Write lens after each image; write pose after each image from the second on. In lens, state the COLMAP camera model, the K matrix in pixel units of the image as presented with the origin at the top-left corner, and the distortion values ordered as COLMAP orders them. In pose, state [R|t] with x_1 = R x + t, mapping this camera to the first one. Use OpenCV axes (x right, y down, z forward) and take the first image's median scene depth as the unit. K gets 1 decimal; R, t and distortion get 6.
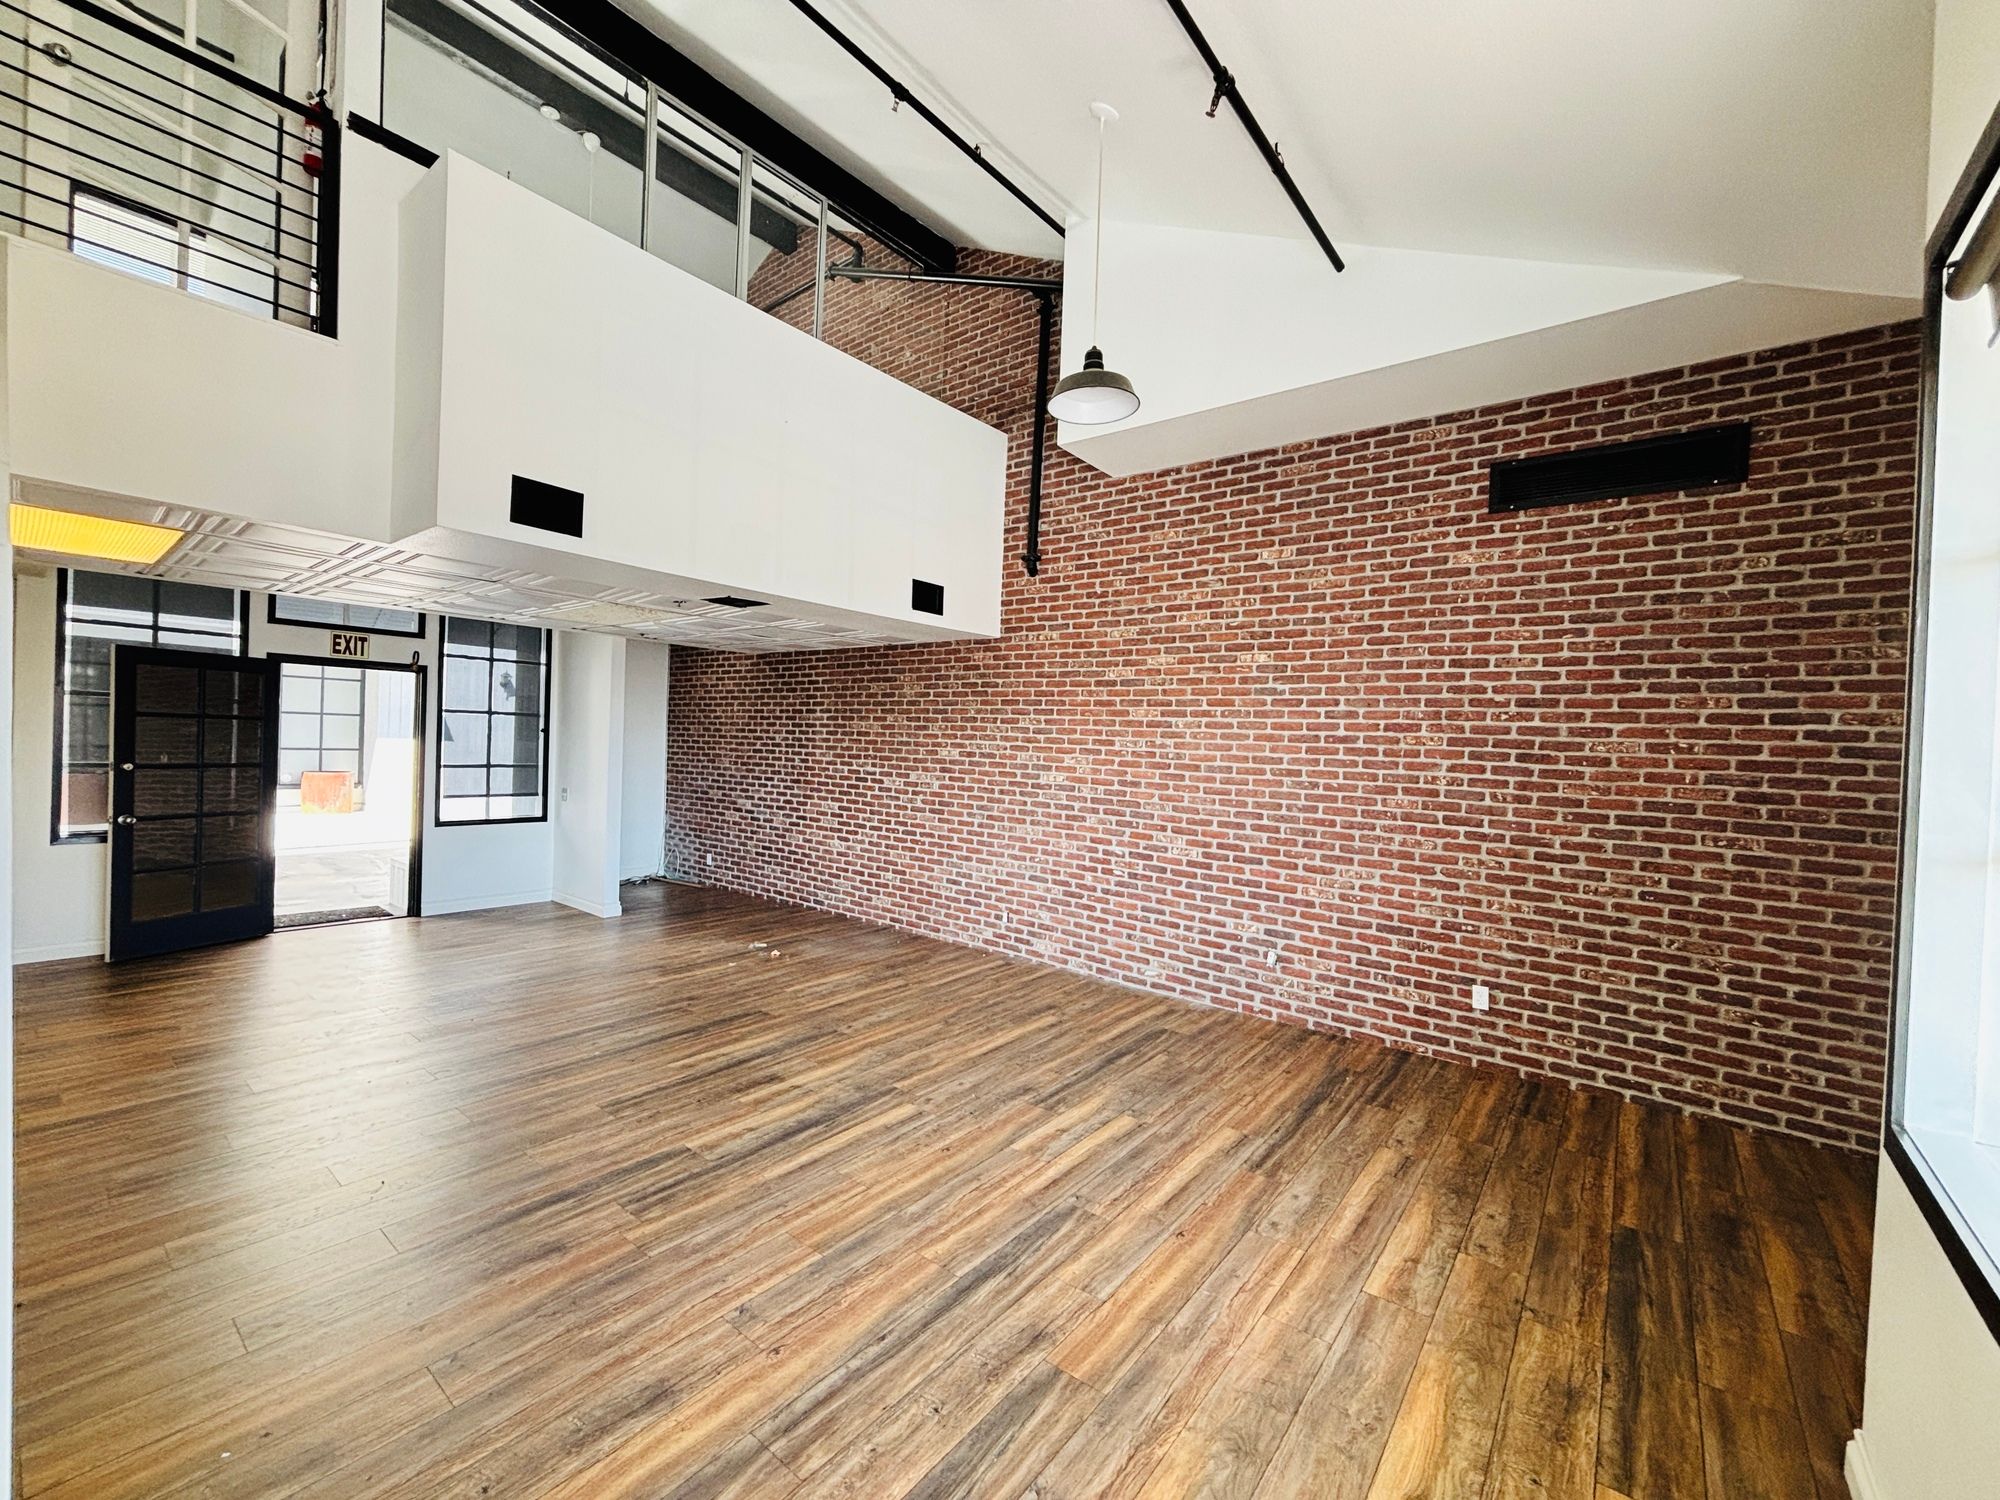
lens RADIAL K [[812.2, 0, 997.8], [0, 812.2, 748.6], [0, 0, 1]] dist [-0.000675, 0.000780]
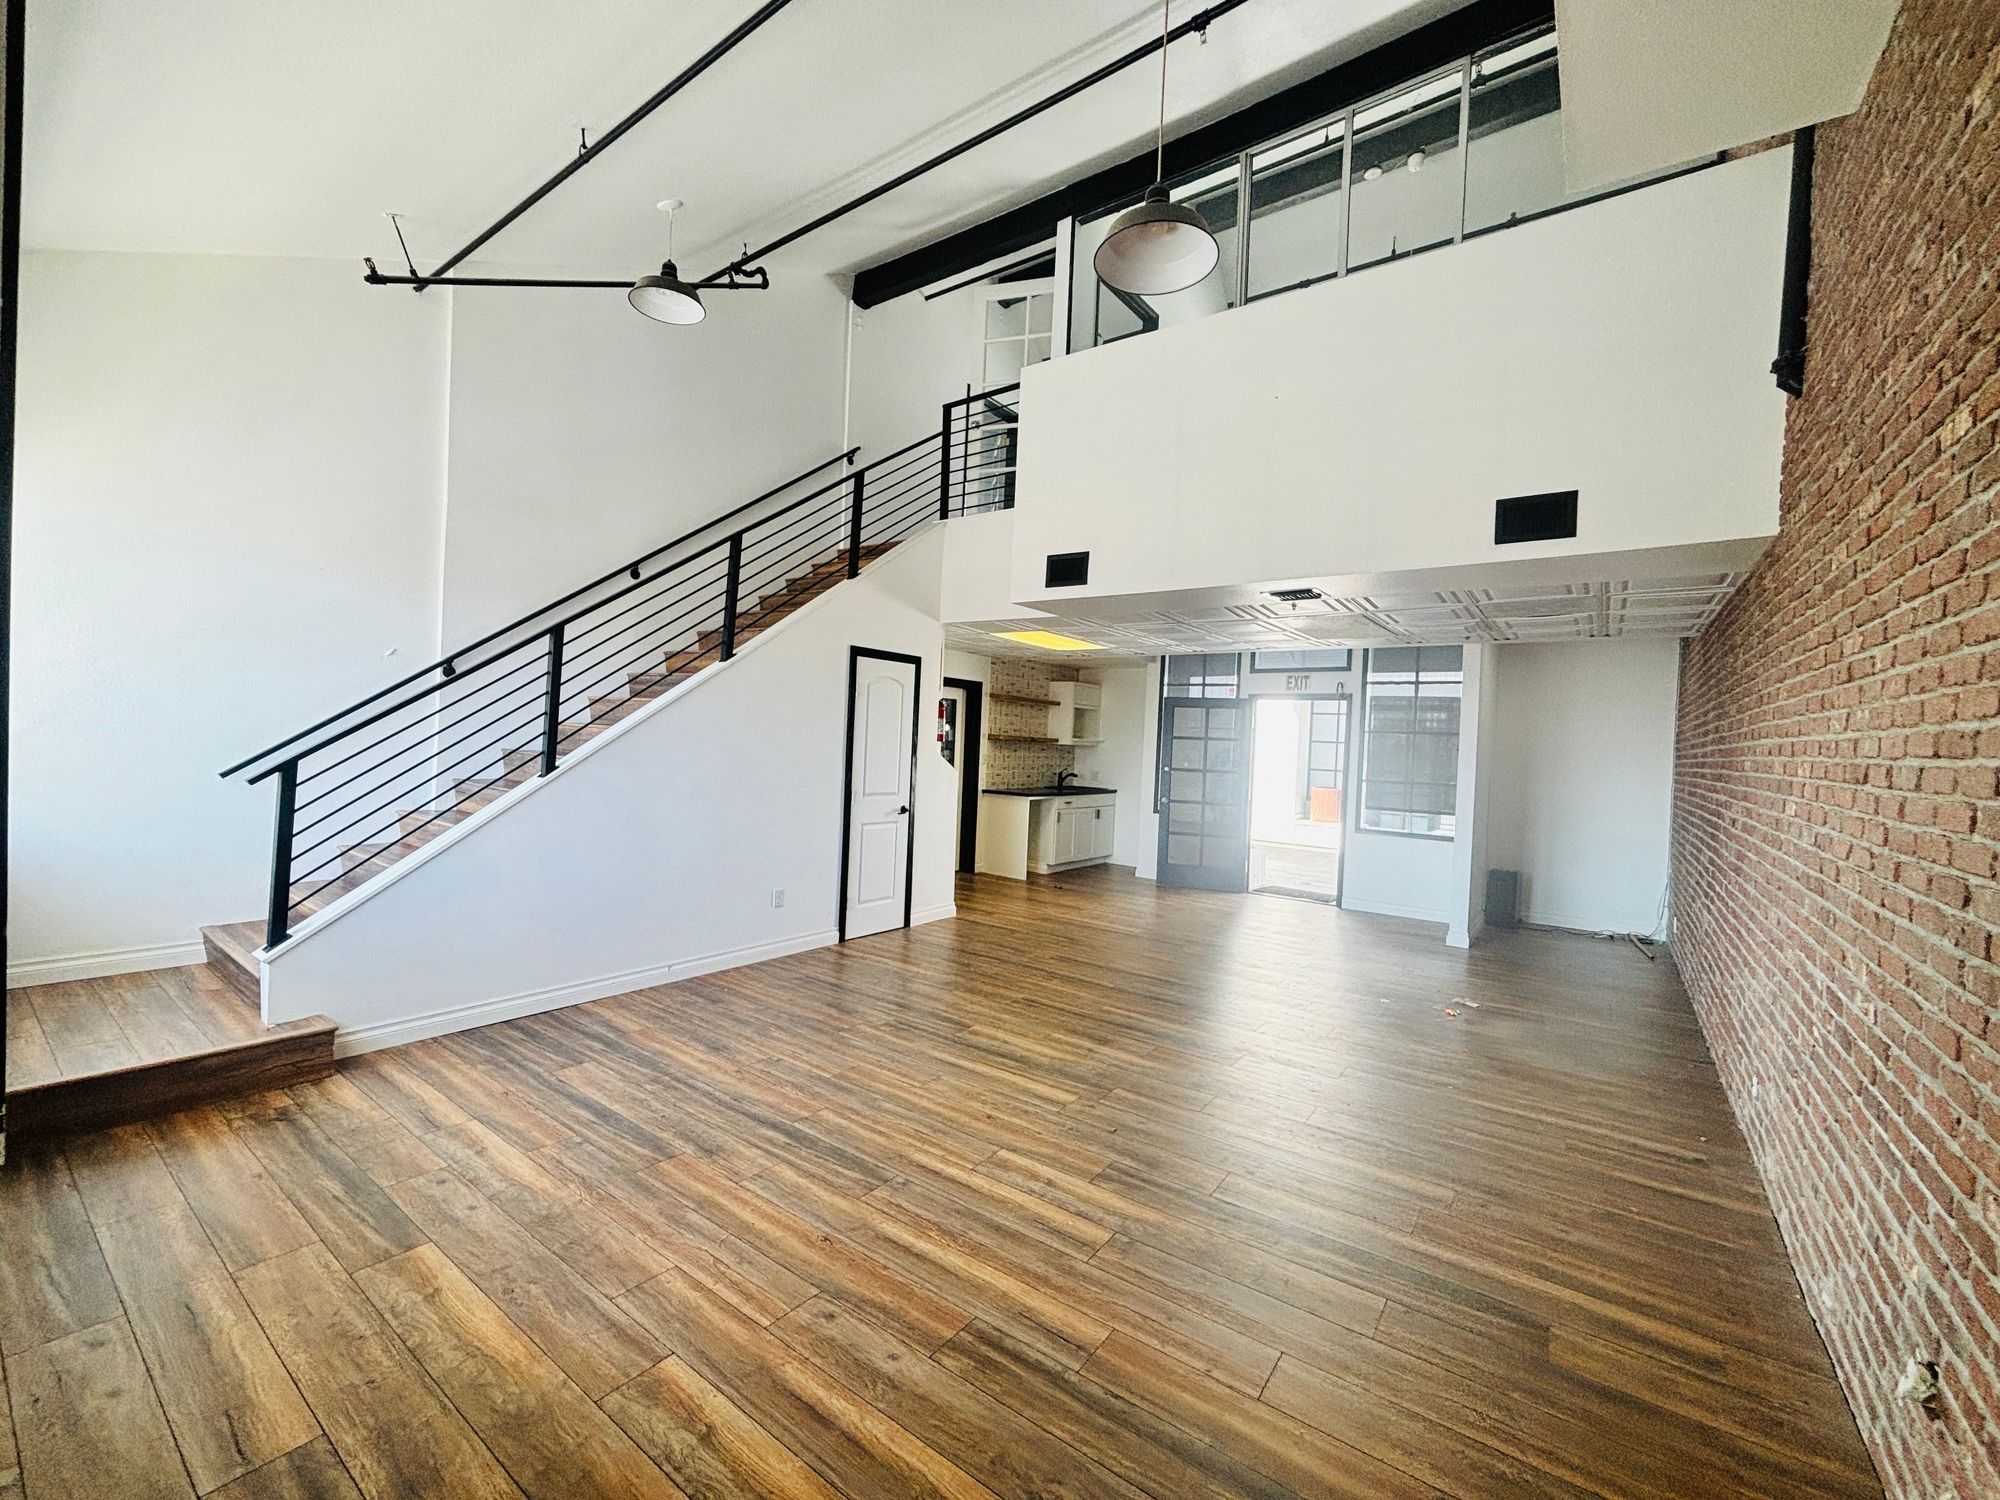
lens RADIAL K [[812.2, 0, 987.6], [0, 812.2, 742.9], [0, 0, 1]] dist [-0.000675, 0.000780]
pose [[0.039140, -0.029909, -0.998786, 0.678649], [-0.042226, 0.998610, -0.031558, 0.043904], [0.998341, 0.043410, 0.037822, 0.666470]]
